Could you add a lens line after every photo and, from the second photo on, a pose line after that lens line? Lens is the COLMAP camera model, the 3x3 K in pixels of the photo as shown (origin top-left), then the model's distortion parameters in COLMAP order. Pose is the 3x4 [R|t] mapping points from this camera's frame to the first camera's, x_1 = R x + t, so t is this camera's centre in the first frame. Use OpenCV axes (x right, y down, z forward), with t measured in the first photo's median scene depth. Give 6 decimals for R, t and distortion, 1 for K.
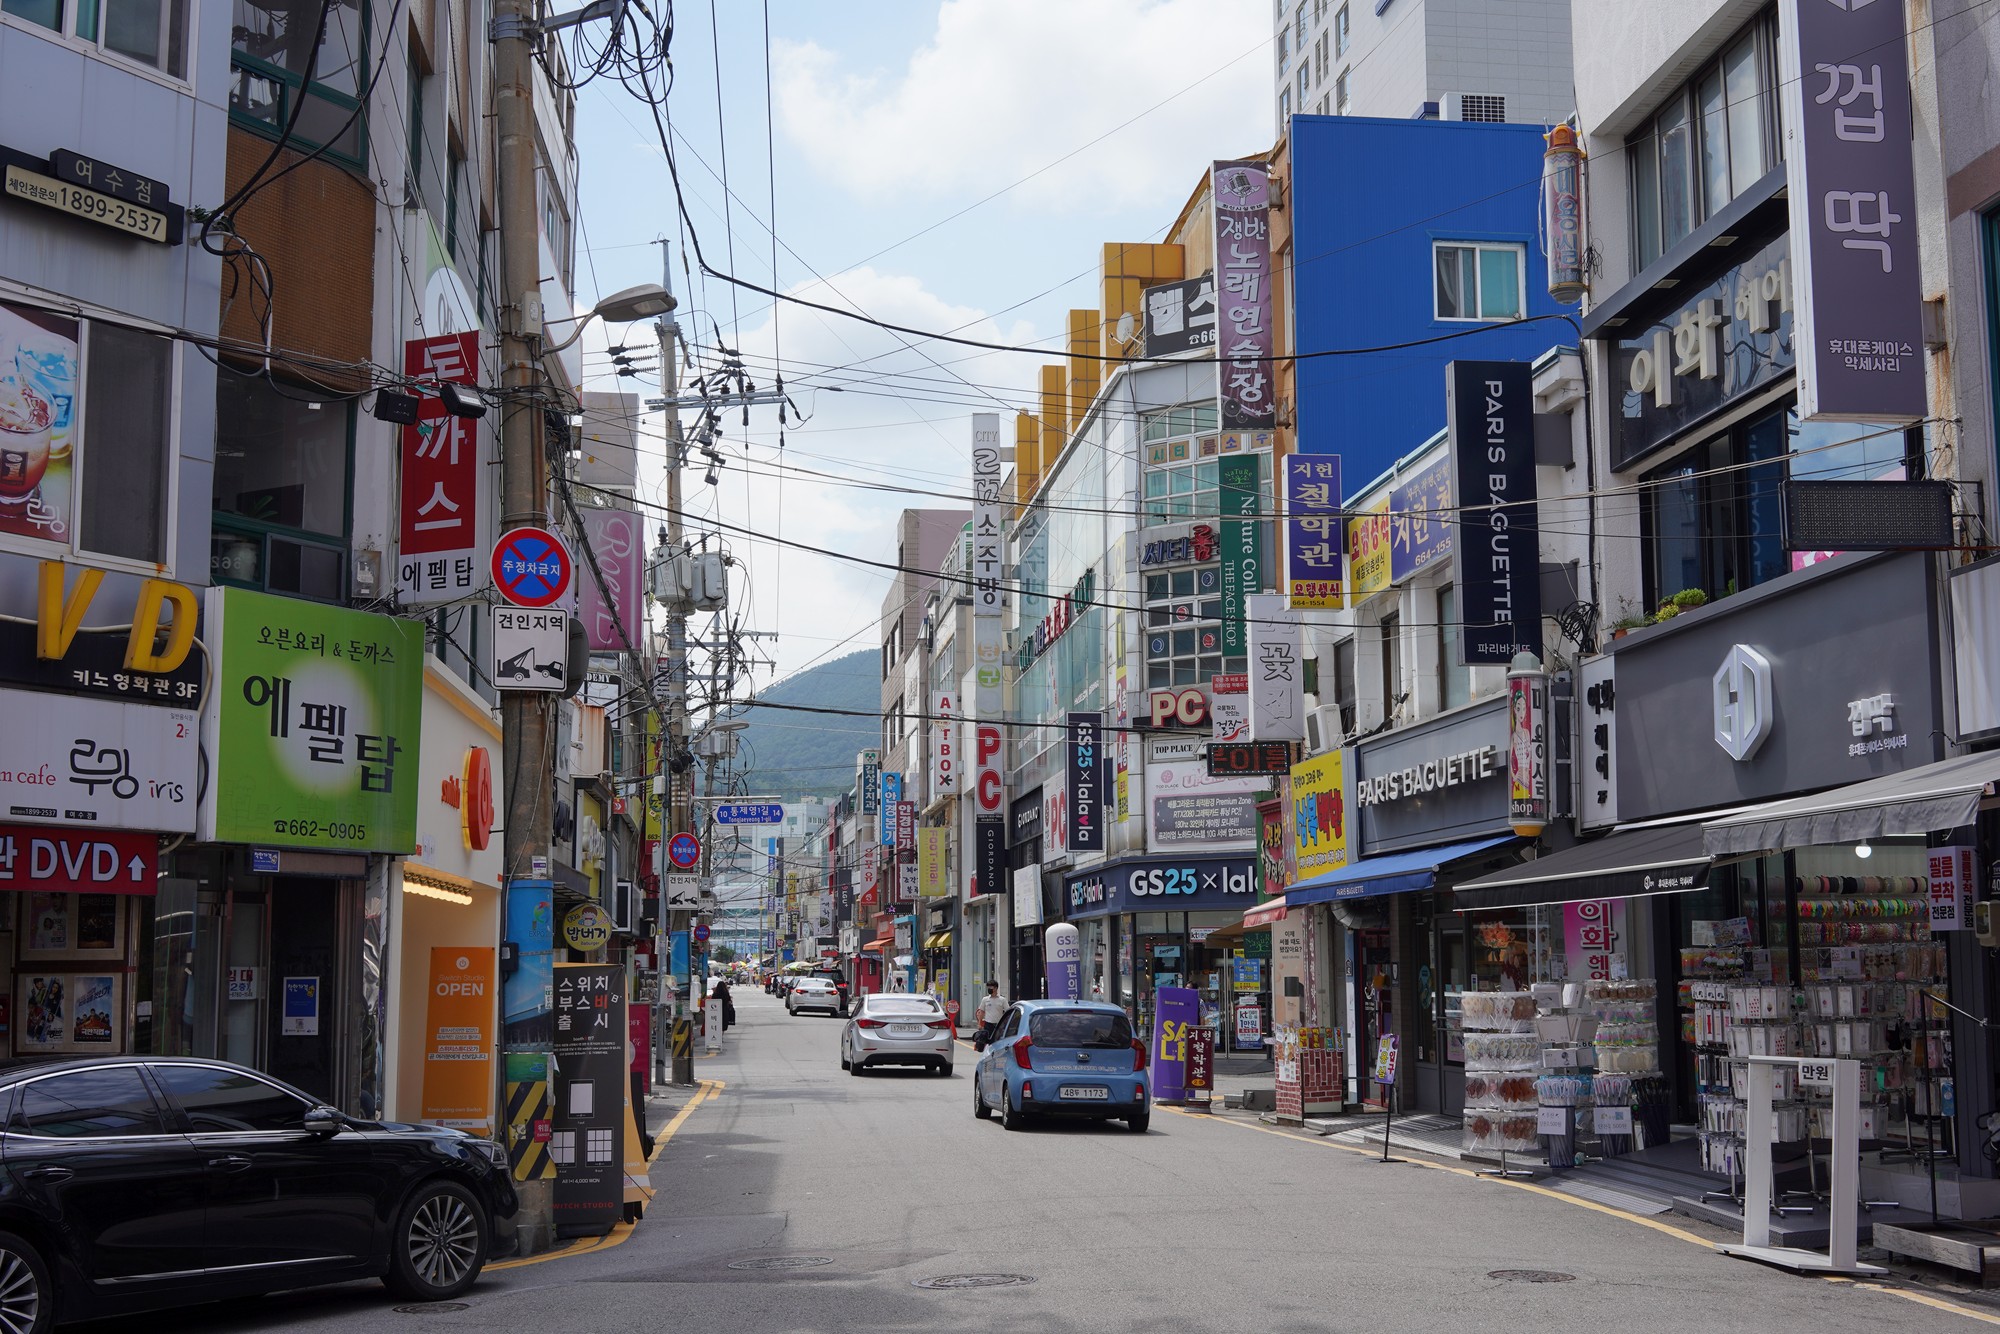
lens RADIAL K [[2035.8, 0, 994.3], [0, 2035.8, 696.4], [0, 0, 1]] dist [0.149322, -0.410398]
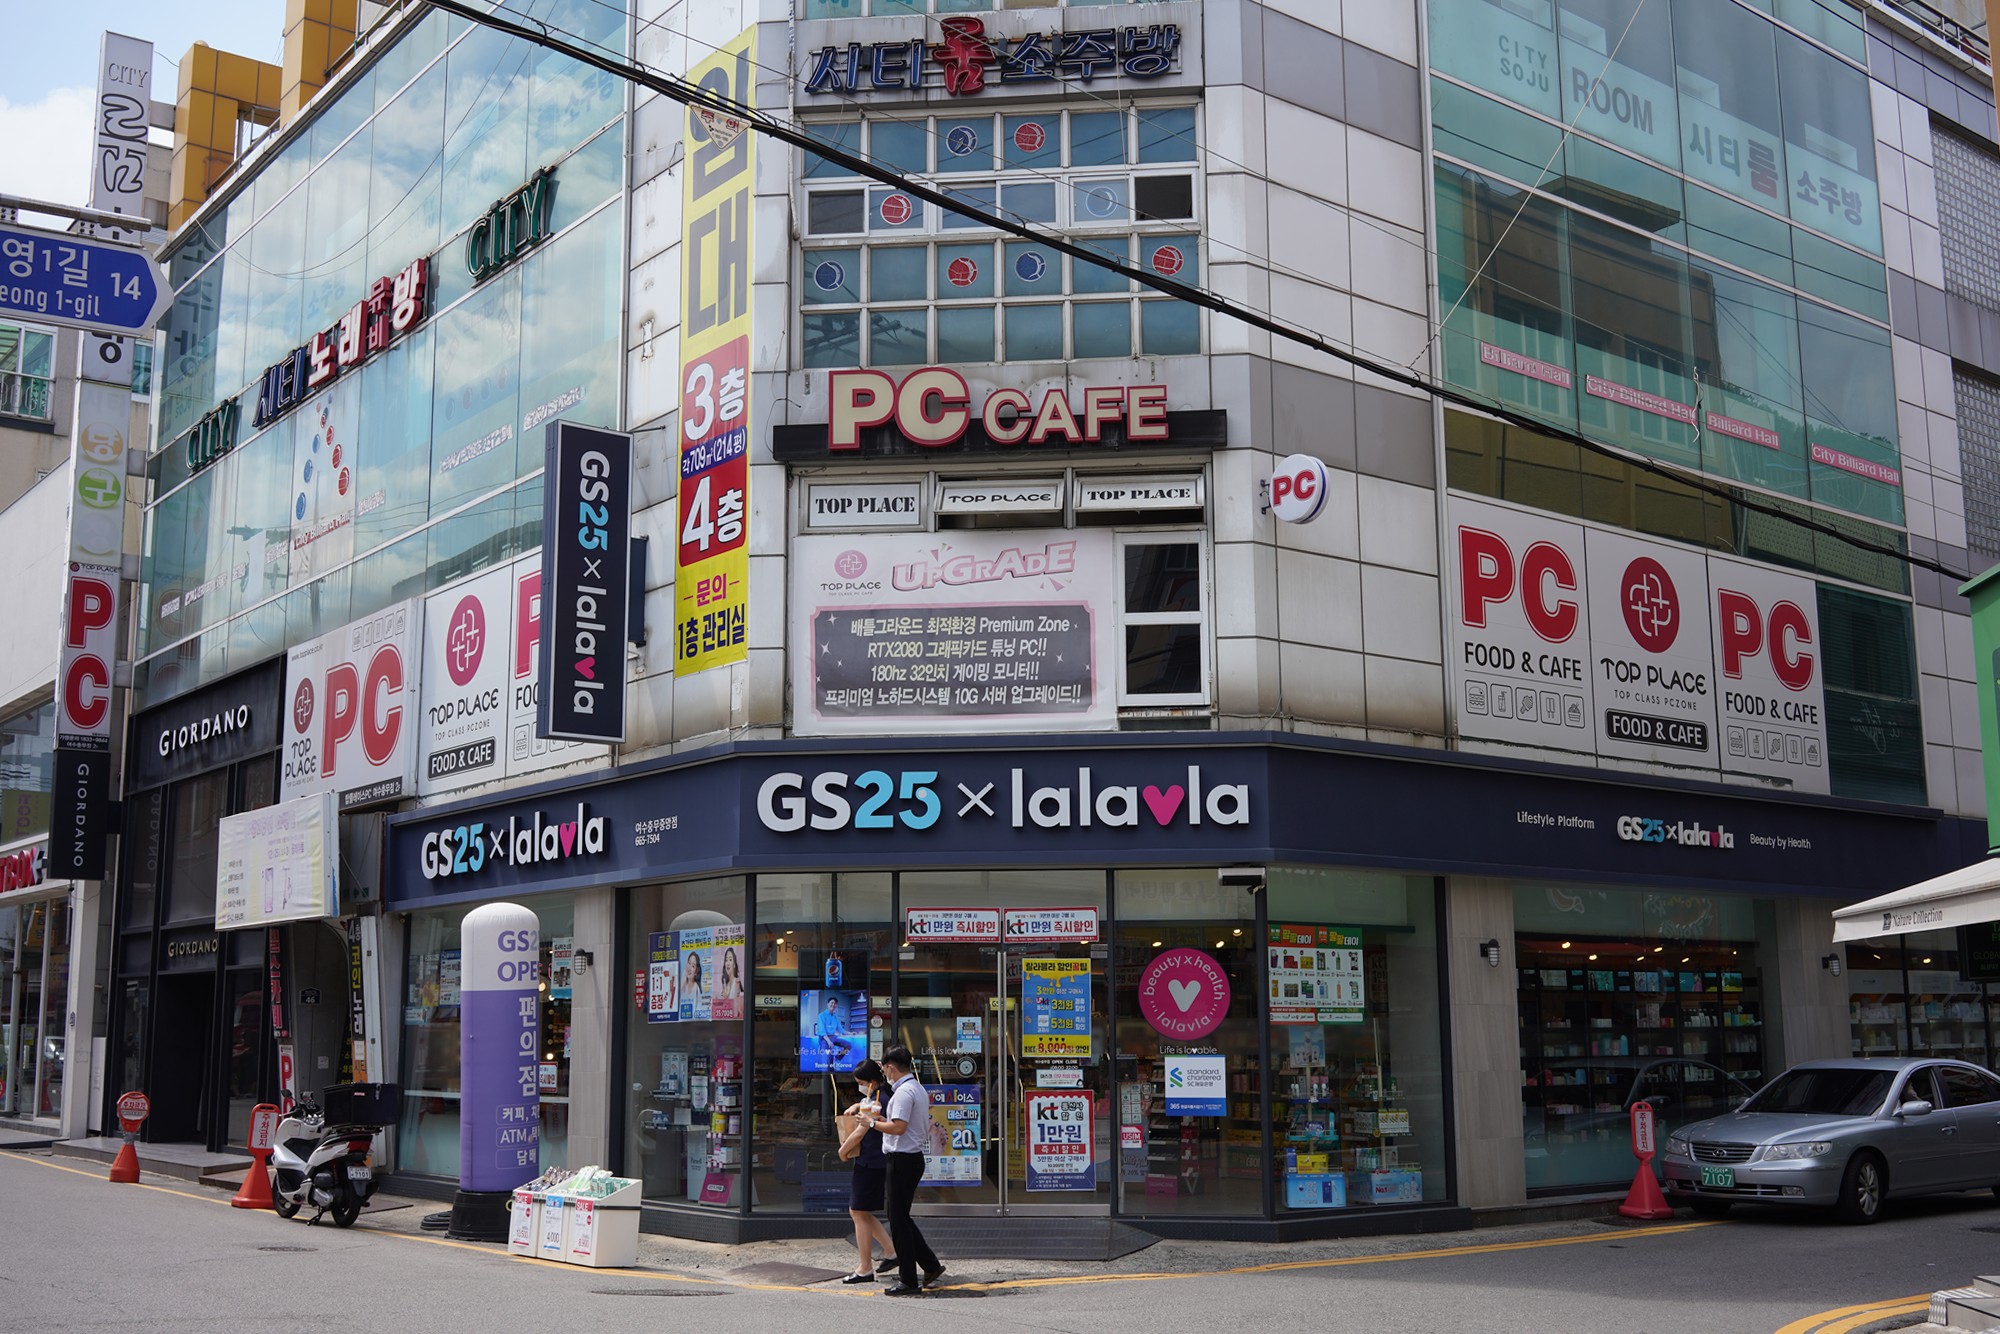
lens RADIAL K [[2035.8, 0, 994.3], [0, 2035.8, 696.4], [0, 0, 1]] dist [0.149322, -0.410398]
pose [[0.863046, 0.084504, 0.498007, -0.104147], [-0.070611, 0.996410, -0.046706, 0.085661], [-0.500166, 0.005145, 0.865914, 0.605279]]
